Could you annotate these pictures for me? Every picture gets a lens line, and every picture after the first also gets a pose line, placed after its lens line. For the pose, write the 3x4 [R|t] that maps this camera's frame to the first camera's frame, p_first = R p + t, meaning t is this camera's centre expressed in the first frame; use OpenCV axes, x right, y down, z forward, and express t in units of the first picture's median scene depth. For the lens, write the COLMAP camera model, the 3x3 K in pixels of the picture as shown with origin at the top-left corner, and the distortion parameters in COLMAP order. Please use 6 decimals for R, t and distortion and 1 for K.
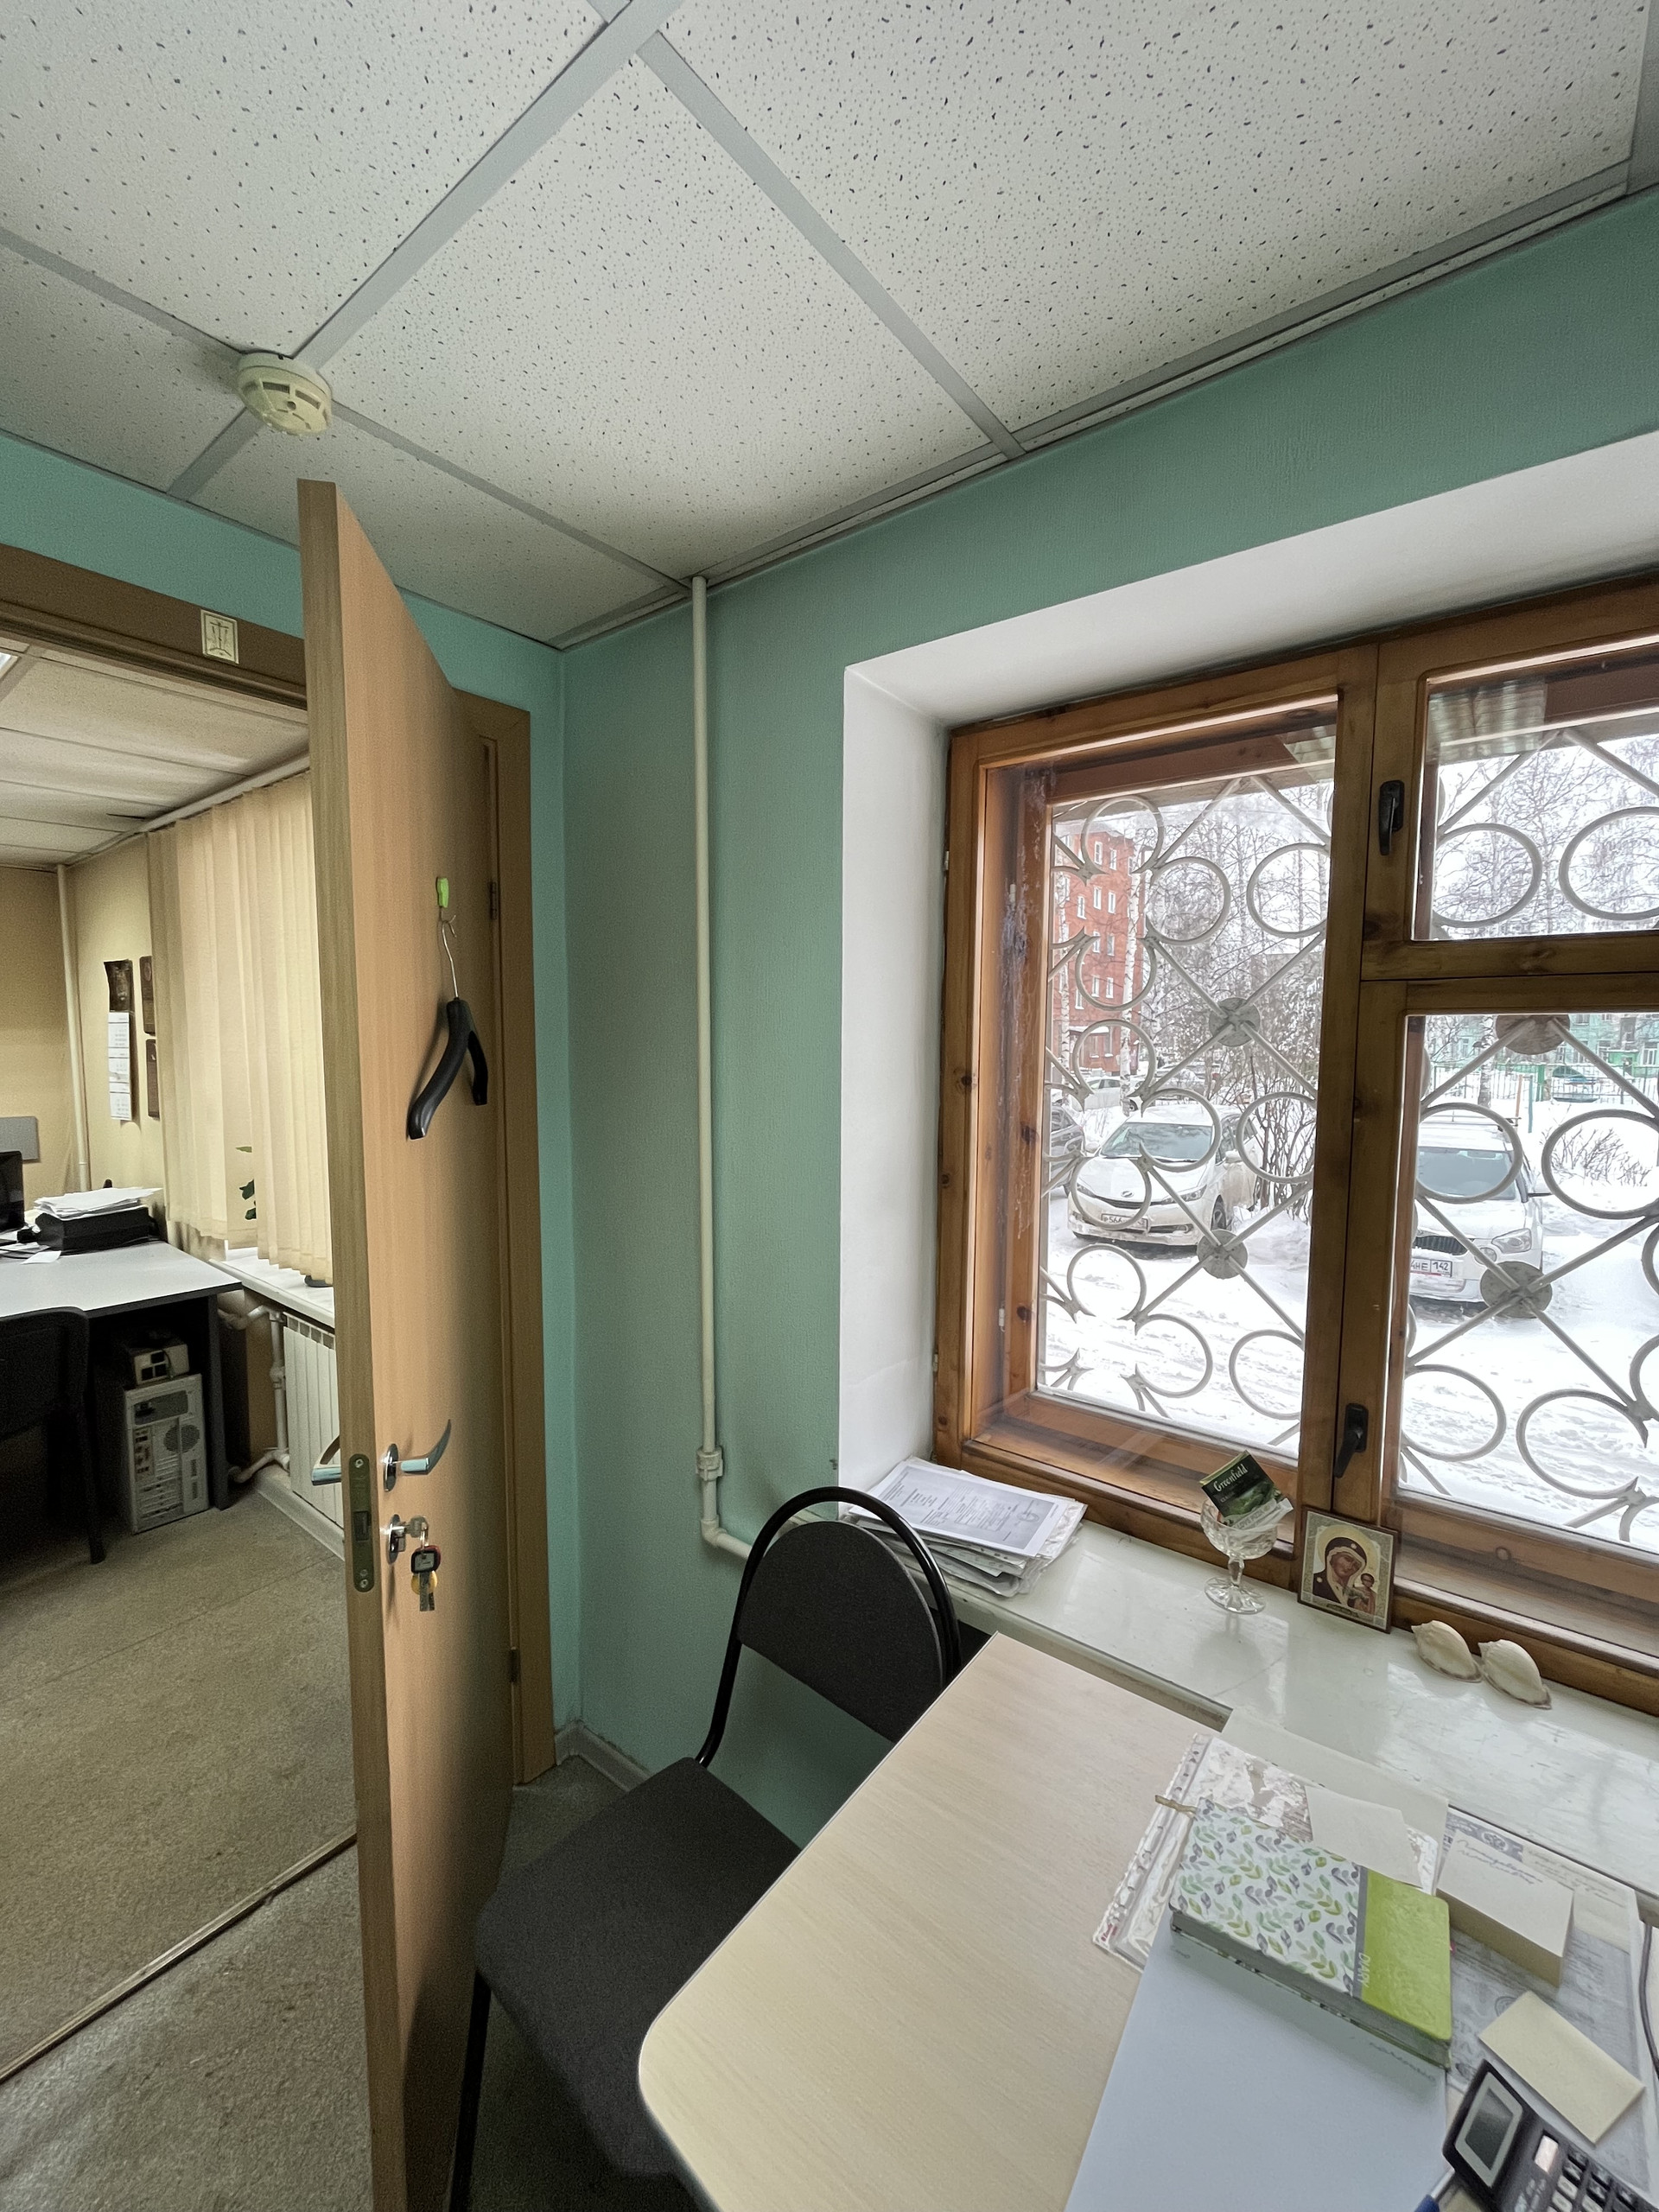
lens RADIAL K [[893.5, 0, 822.8], [0, 893.5, 1109.0], [0, 0, 1]] dist [0.000791, 0.000036]
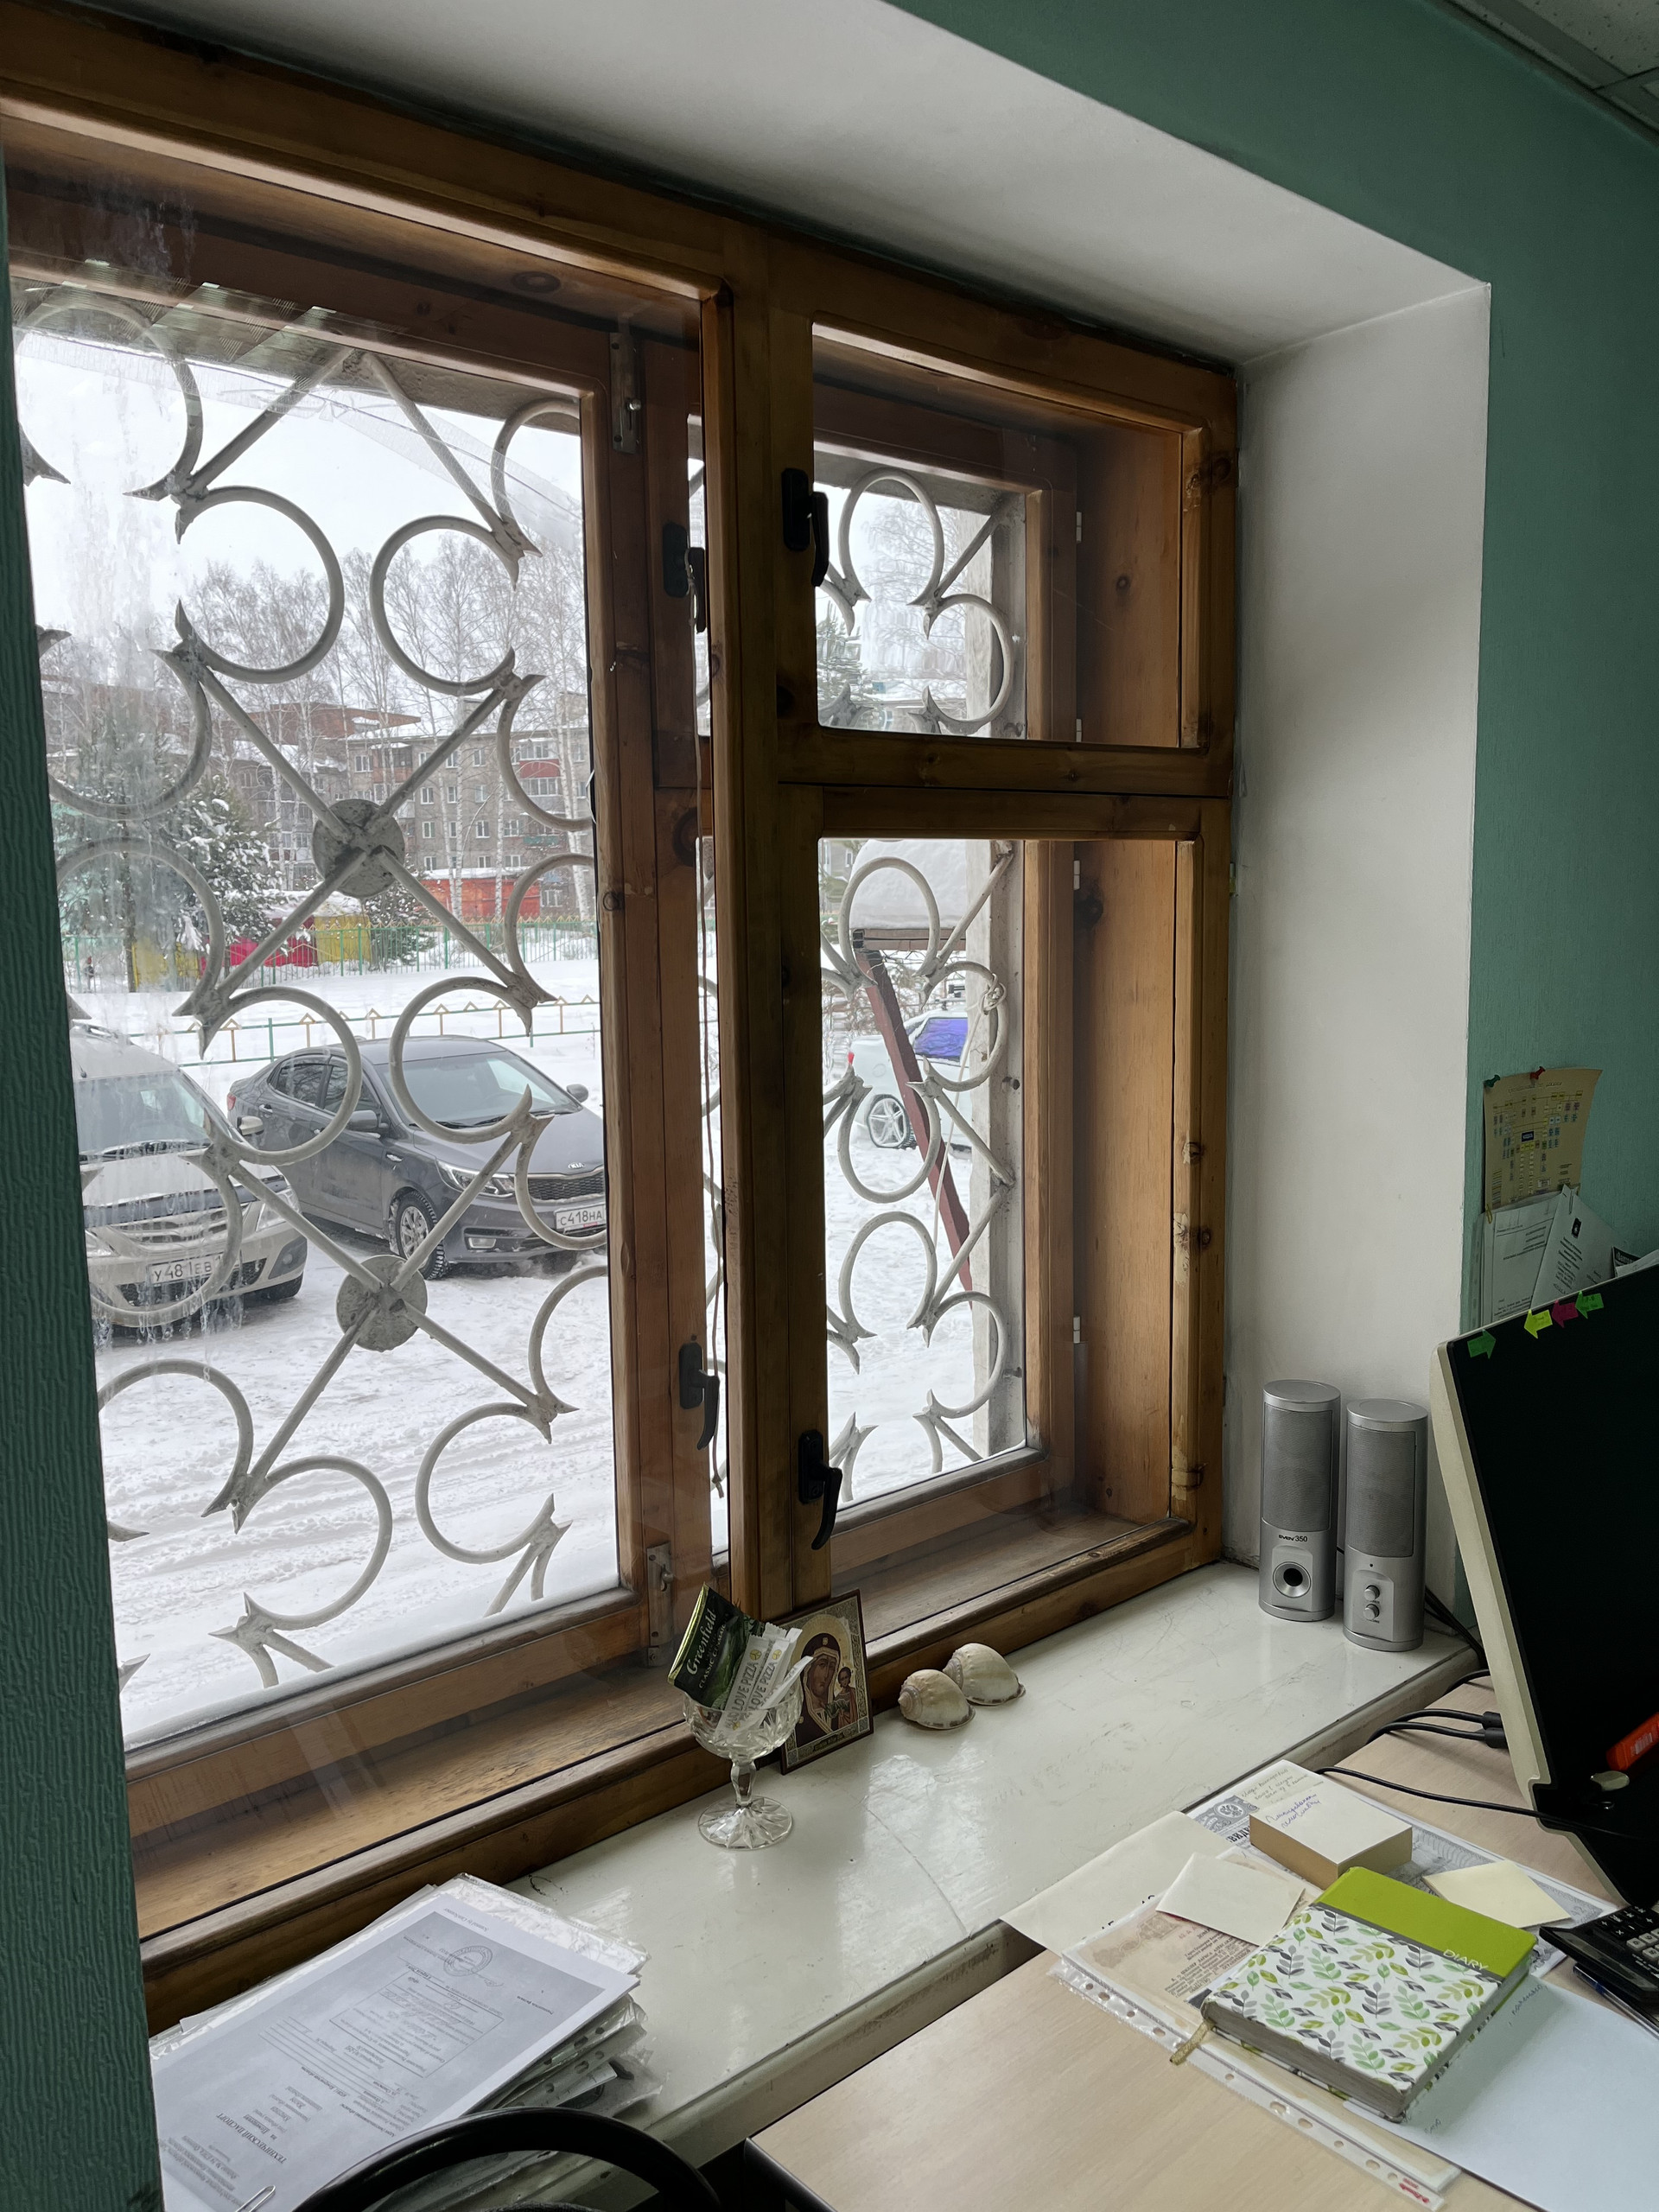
lens RADIAL K [[1696.7, 0, 854.3], [0, 1696.7, 1115.1], [0, 0, 1]] dist [0.079318, -0.102167]
pose [[0.178018, -0.148183, 0.972806, -0.586897], [0.096752, 0.986442, 0.132555, -0.063678], [-0.979259, 0.070524, 0.189942, 0.711045]]
